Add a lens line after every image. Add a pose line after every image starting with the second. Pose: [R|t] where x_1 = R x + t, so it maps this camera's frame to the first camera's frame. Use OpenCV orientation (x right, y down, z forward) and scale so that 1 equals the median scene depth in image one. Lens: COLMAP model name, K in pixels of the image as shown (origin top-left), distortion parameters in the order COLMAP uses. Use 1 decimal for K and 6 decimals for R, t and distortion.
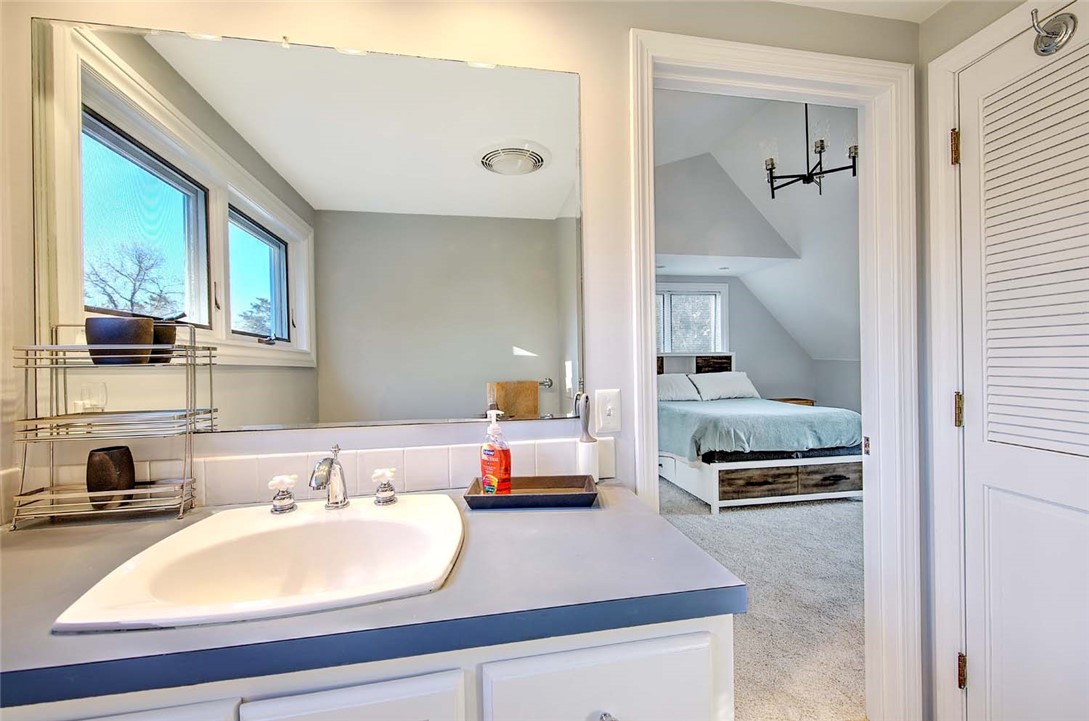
lens RADIAL K [[458.0, 0, 551.7], [0, 458.0, 364.7], [0, 0, 1]] dist [0.005081, 0.000015]
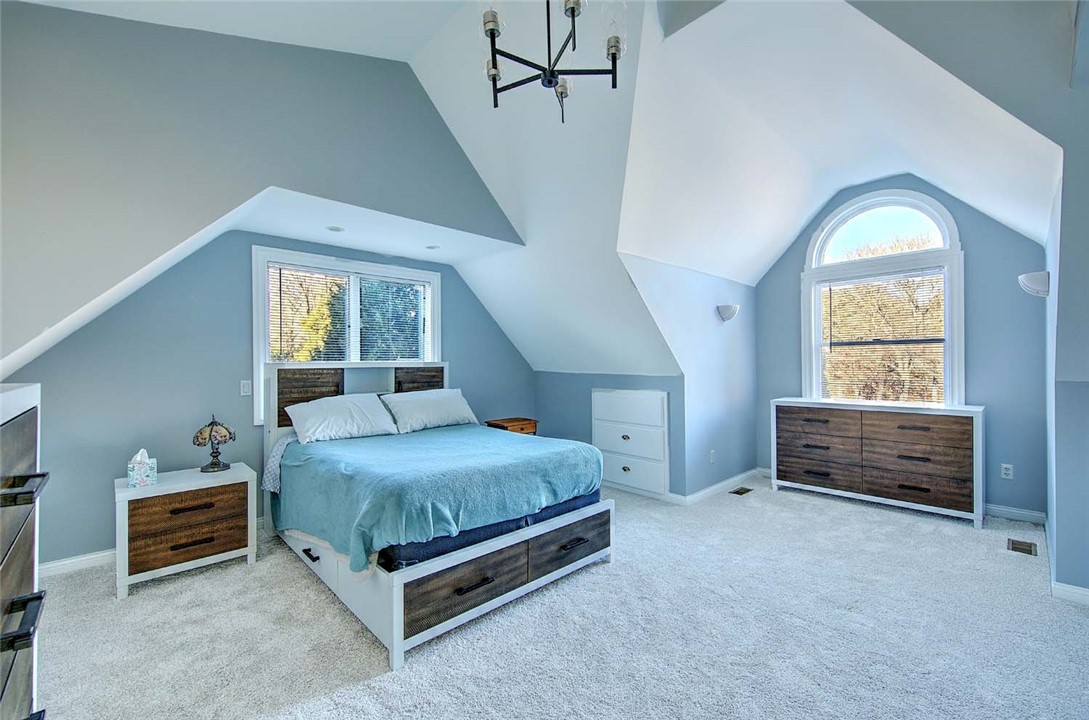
lens RADIAL K [[458.0, 0, 549.7], [0, 458.0, 358.3], [0, 0, 1]] dist [0.005081, 0.000015]
pose [[0.839309, 0.014327, 0.543465, 0.201874], [0.000045, 0.999651, -0.026424, -0.022278], [-0.543654, 0.022202, 0.839016, 0.426269]]
